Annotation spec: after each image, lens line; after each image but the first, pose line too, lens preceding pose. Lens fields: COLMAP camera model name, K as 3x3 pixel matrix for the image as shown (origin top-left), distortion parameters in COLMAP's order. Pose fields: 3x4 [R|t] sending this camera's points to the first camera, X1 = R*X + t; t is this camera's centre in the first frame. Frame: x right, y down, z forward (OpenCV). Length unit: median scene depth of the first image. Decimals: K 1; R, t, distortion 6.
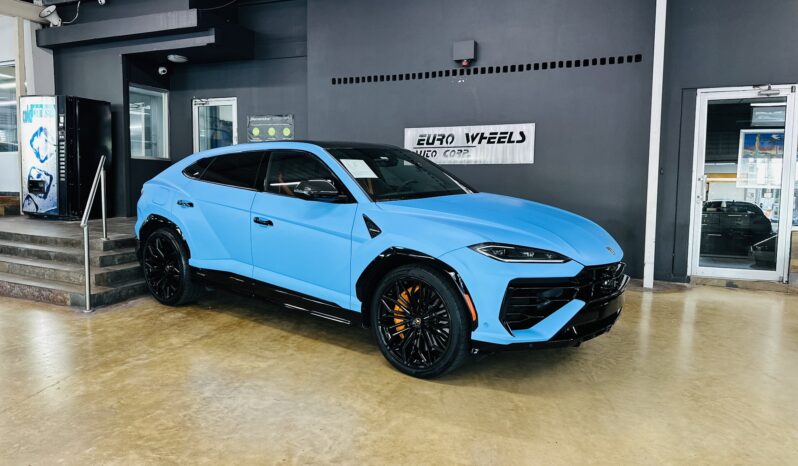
lens RADIAL K [[524.7, 0, 387.1], [0, 524.7, 229.6], [0, 0, 1]] dist [0.152980, -0.283763]
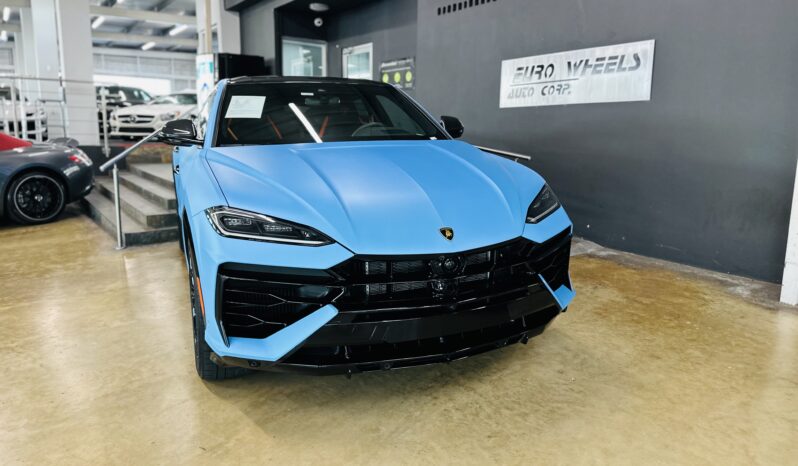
lens RADIAL K [[524.7, 0, 387.1], [0, 524.7, 229.6], [0, 0, 1]] dist [0.152980, -0.283763]
pose [[0.876760, 0.083318, -0.473656, 0.308536], [-0.043196, 0.994541, 0.094986, -0.009095], [0.478984, -0.062820, 0.875573, 0.216682]]
